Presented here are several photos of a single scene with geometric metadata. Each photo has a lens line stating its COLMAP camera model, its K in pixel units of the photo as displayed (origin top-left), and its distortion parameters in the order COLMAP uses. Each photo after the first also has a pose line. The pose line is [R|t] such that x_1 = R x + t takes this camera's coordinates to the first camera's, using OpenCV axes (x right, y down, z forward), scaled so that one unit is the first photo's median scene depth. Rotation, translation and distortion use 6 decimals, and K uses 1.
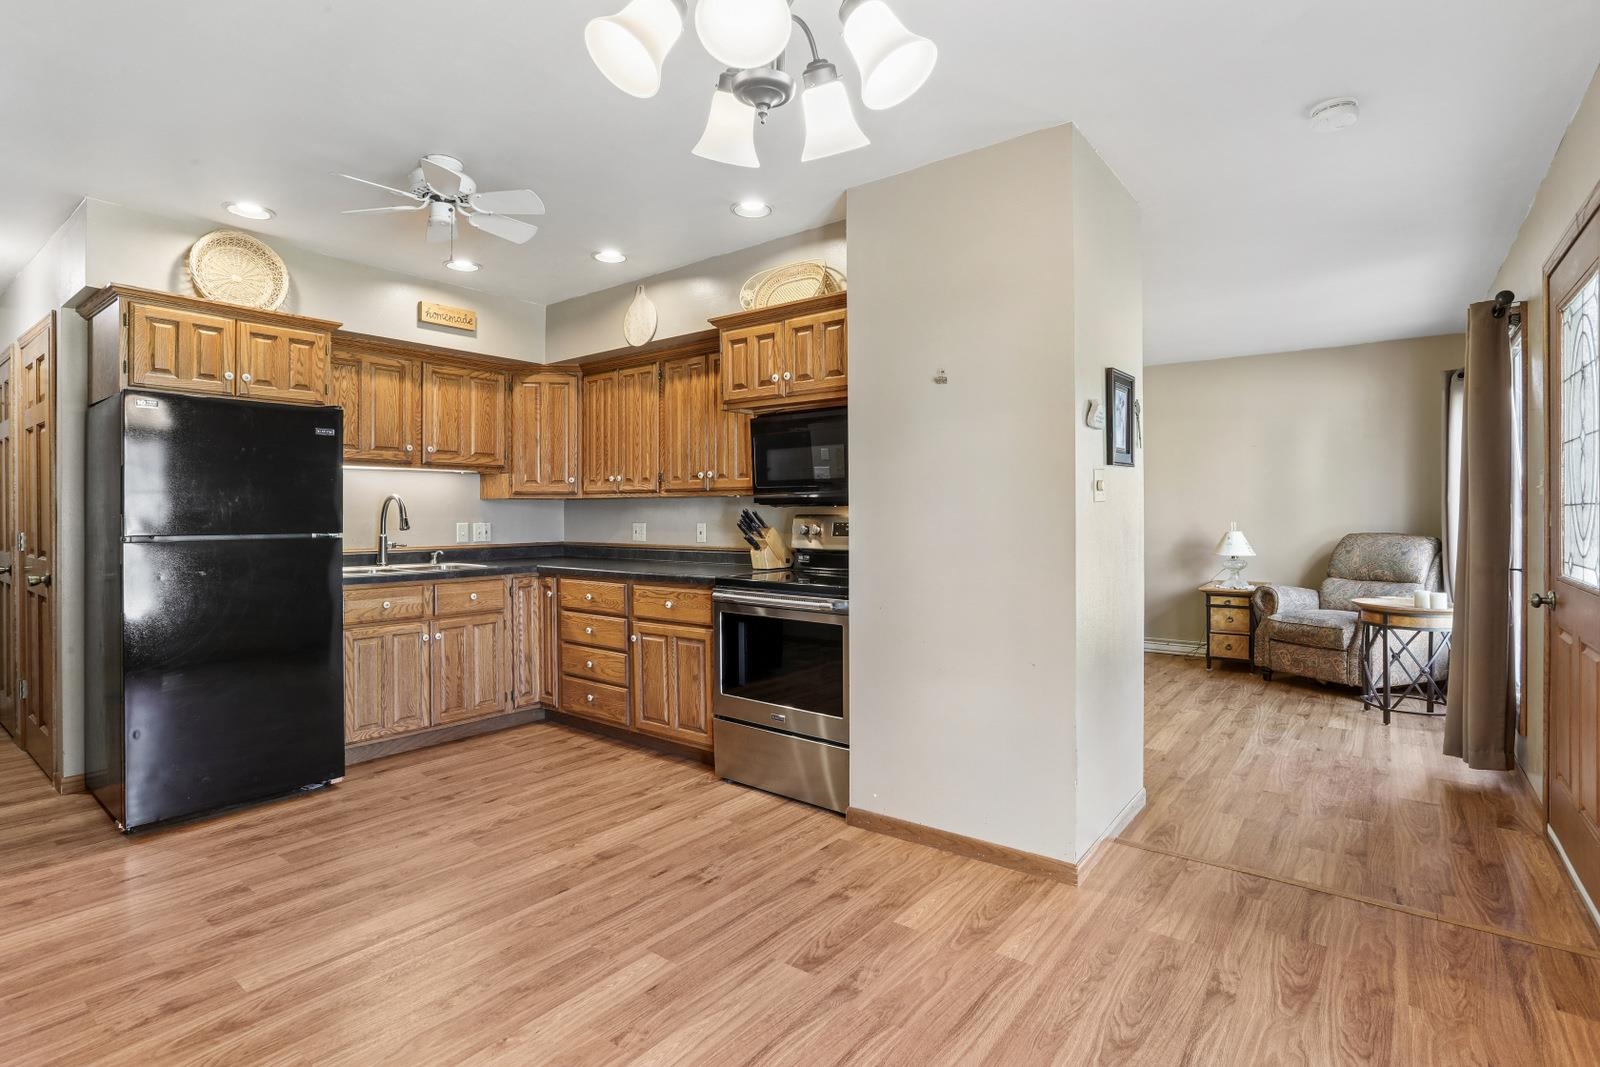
lens RADIAL K [[777.8, 0, 796.2], [0, 777.8, 522.3], [0, 0, 1]] dist [-0.071697, 0.040003]
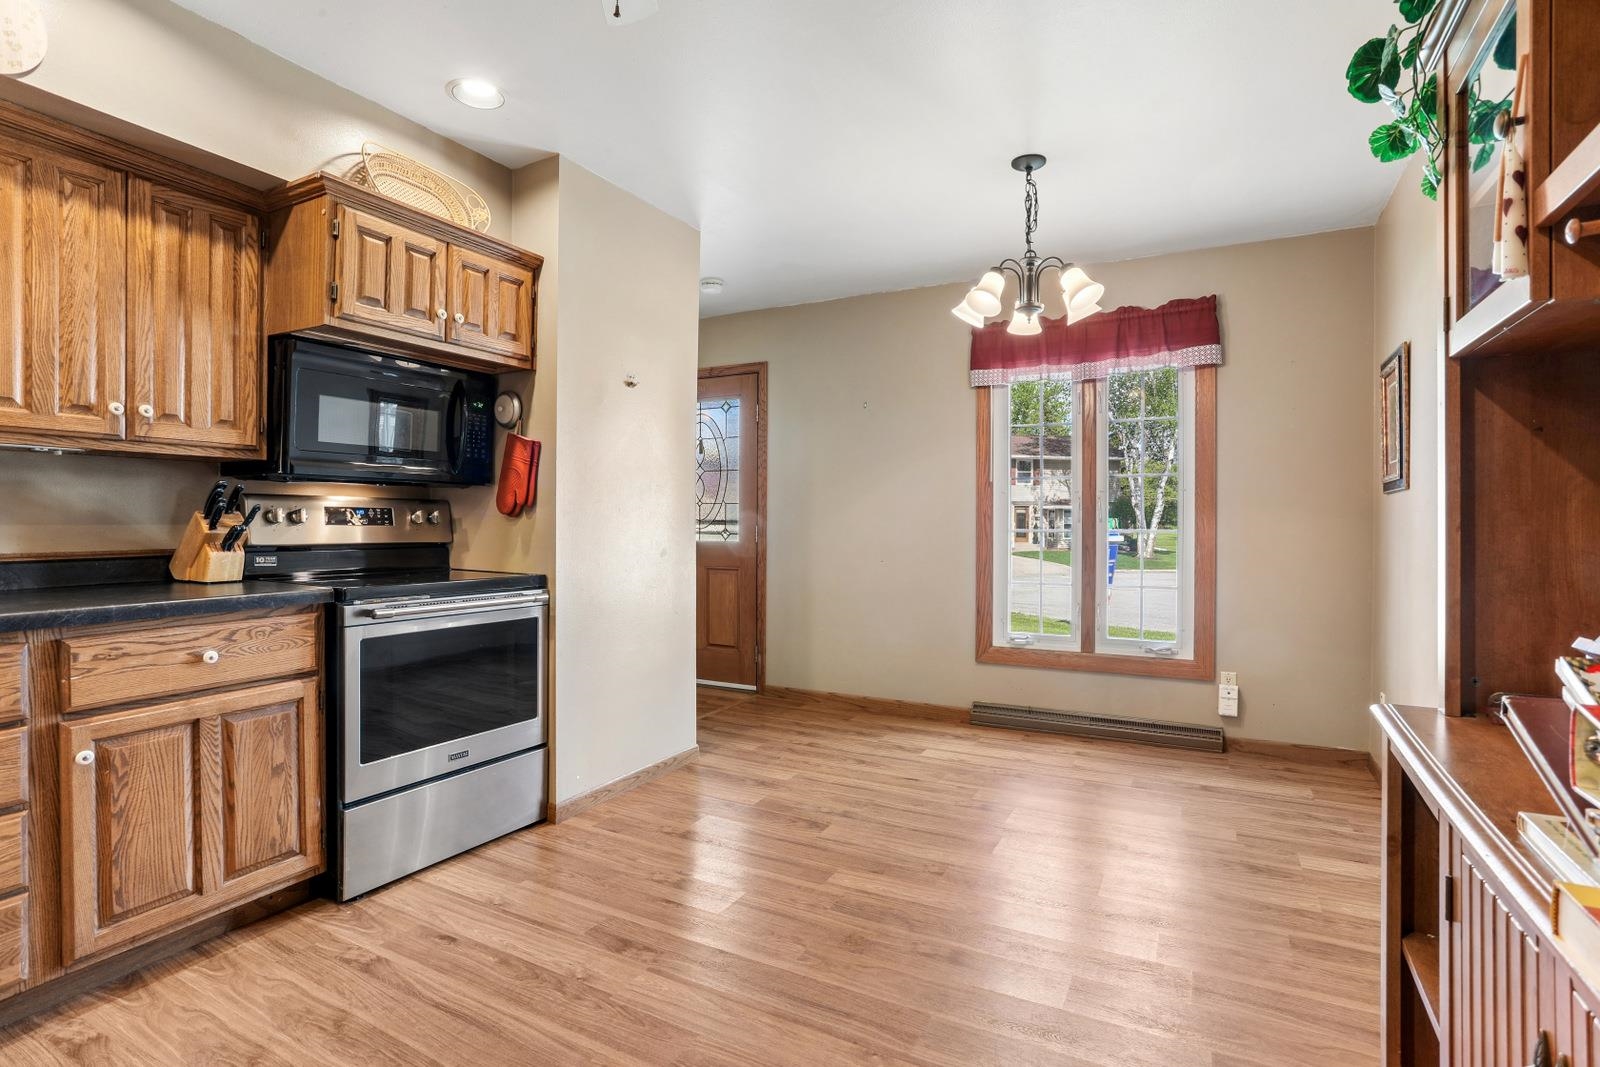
lens RADIAL K [[768.9, 0, 796.5], [0, 768.9, 521.3], [0, 0, 1]] dist [0.000326, 0.000439]
pose [[-0.157183, 0.002954, 0.987565, -0.772160], [0.003088, 0.999992, -0.002500, 0.017397], [-0.987565, 0.002657, -0.157191, 0.716362]]
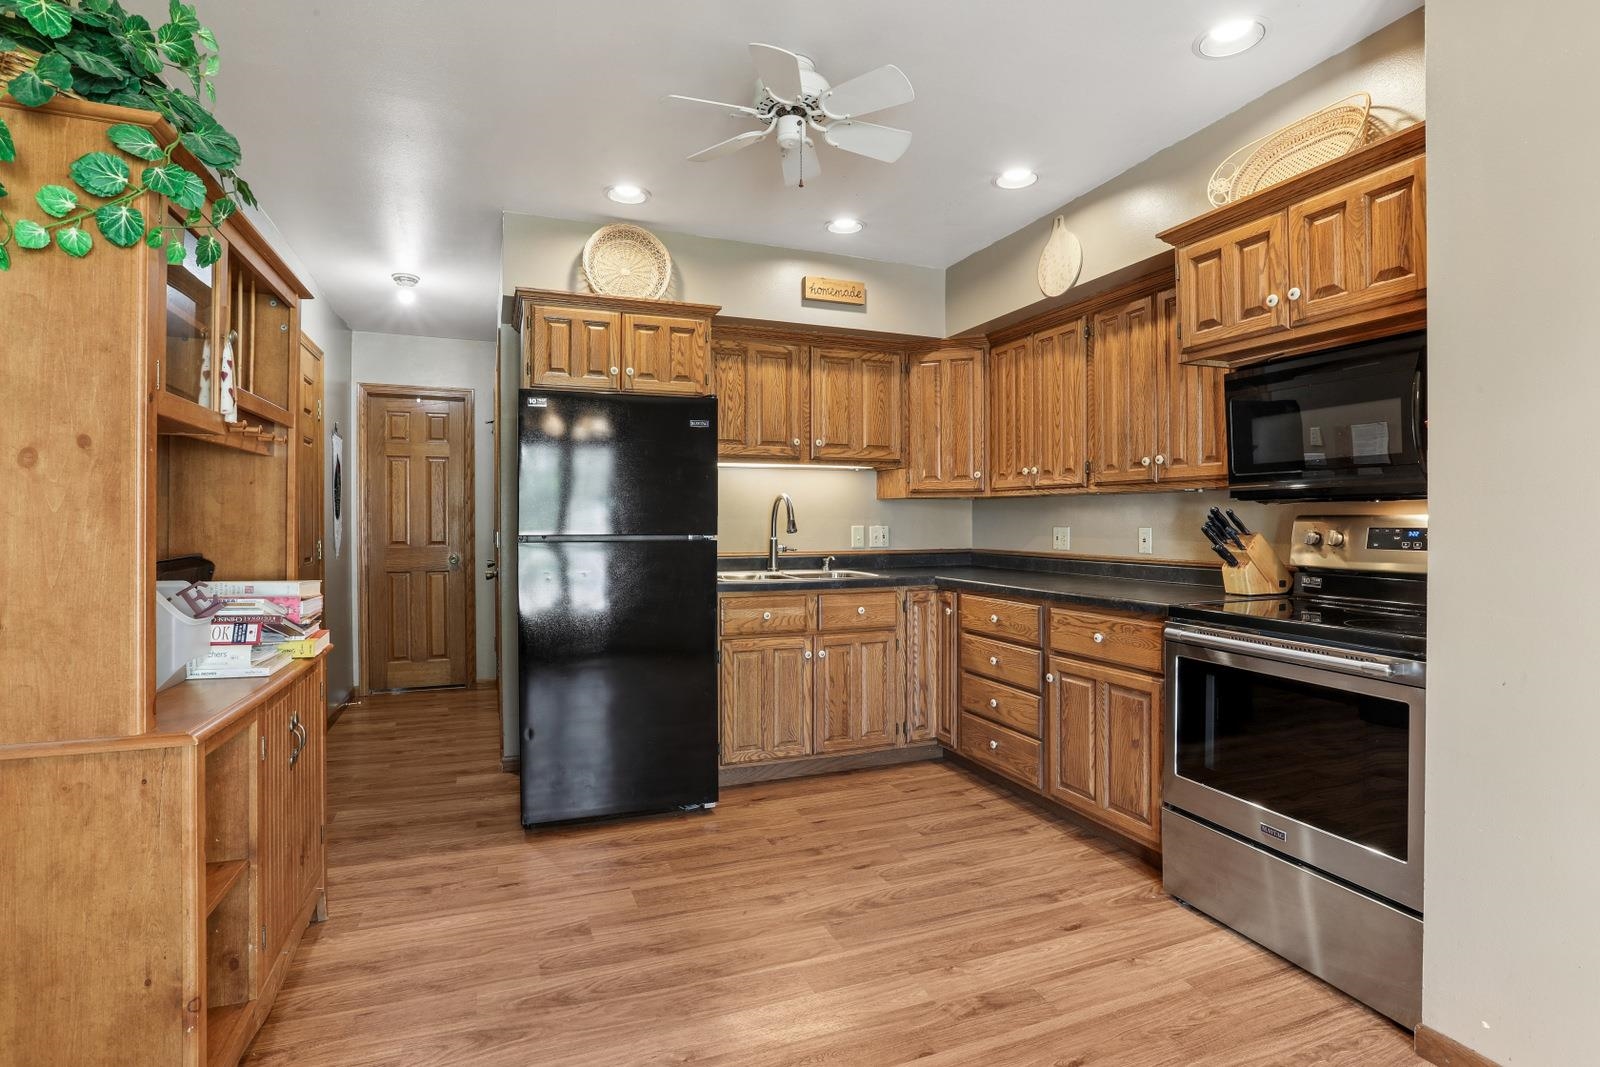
lens RADIAL K [[777.8, 0, 796.2], [0, 777.8, 522.3], [0, 0, 1]] dist [-0.071697, 0.040003]
pose [[0.857415, 0.003518, -0.514614, -0.036757], [-0.007150, 0.999962, -0.005076, 0.002586], [0.514576, 0.008031, 0.857407, 0.235804]]
